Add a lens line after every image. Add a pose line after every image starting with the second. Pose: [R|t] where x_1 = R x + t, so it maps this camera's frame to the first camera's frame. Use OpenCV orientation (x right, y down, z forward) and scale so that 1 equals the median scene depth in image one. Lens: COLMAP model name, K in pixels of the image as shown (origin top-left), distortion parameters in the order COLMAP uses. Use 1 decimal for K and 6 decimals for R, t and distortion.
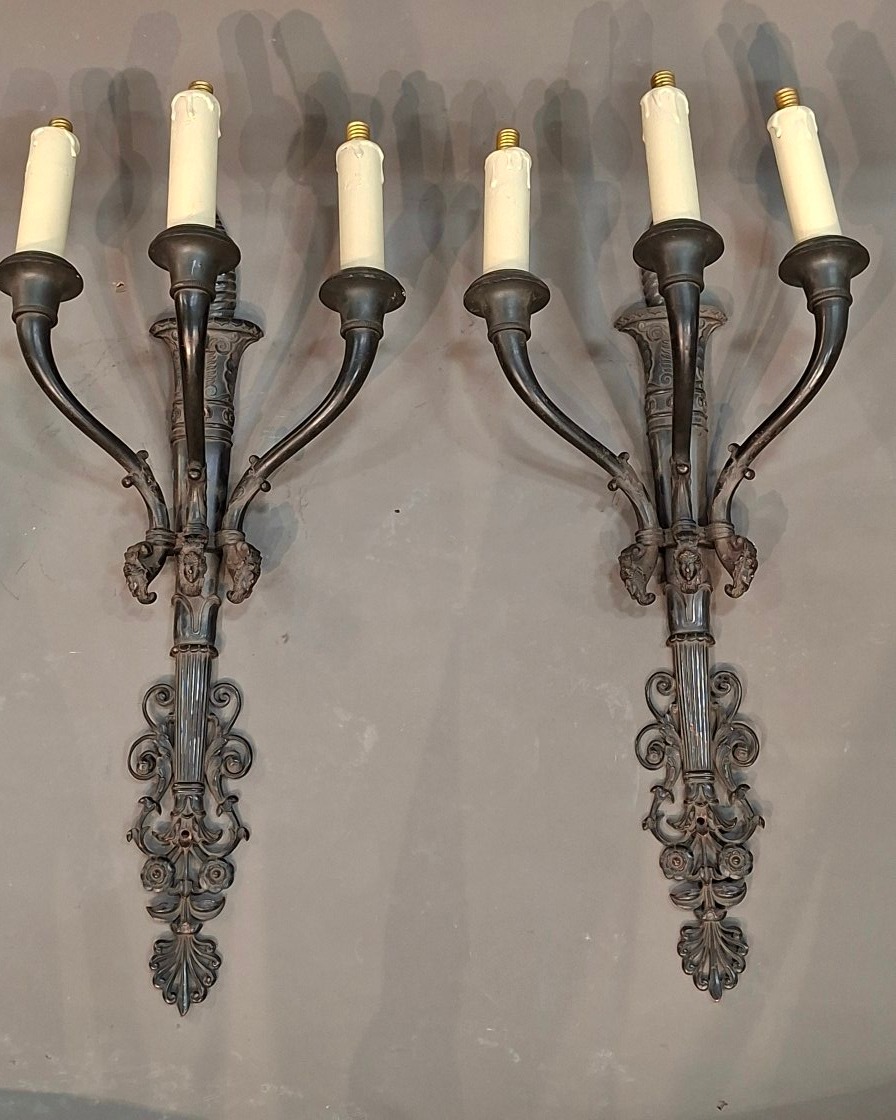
lens RADIAL K [[1810.4, 0, 448.0], [0, 1810.4, 560.0], [0, 0, 1]] dist [0.035873, 0.040593]
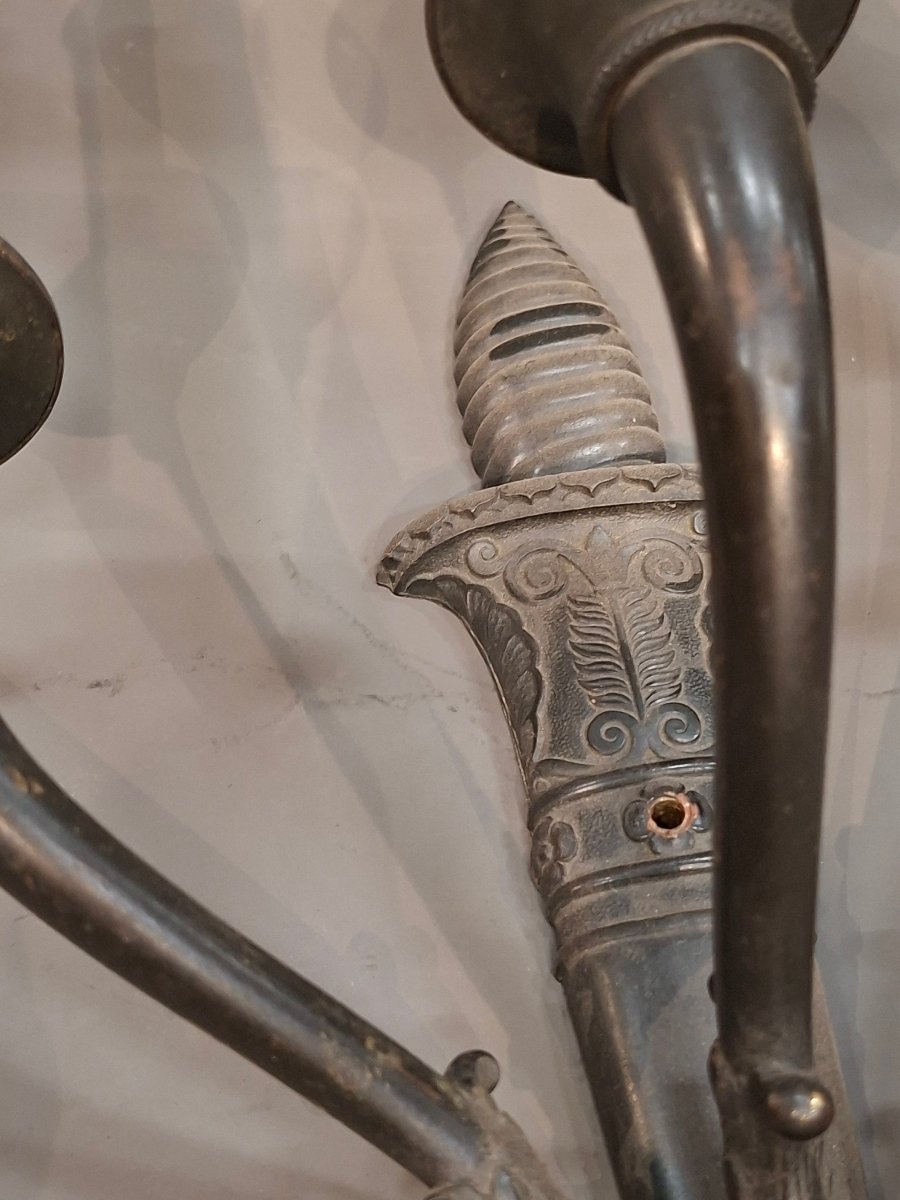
lens RADIAL K [[1824.4, 0, 450.0], [0, 1824.4, 600.0], [0, 0, 1]] dist [0.139263, -0.067193]
pose [[0.989438, -0.054440, 0.134342, 0.067819], [0.097667, 0.935214, -0.340345, -0.035982], [-0.107110, 0.349872, 0.930654, 0.767660]]
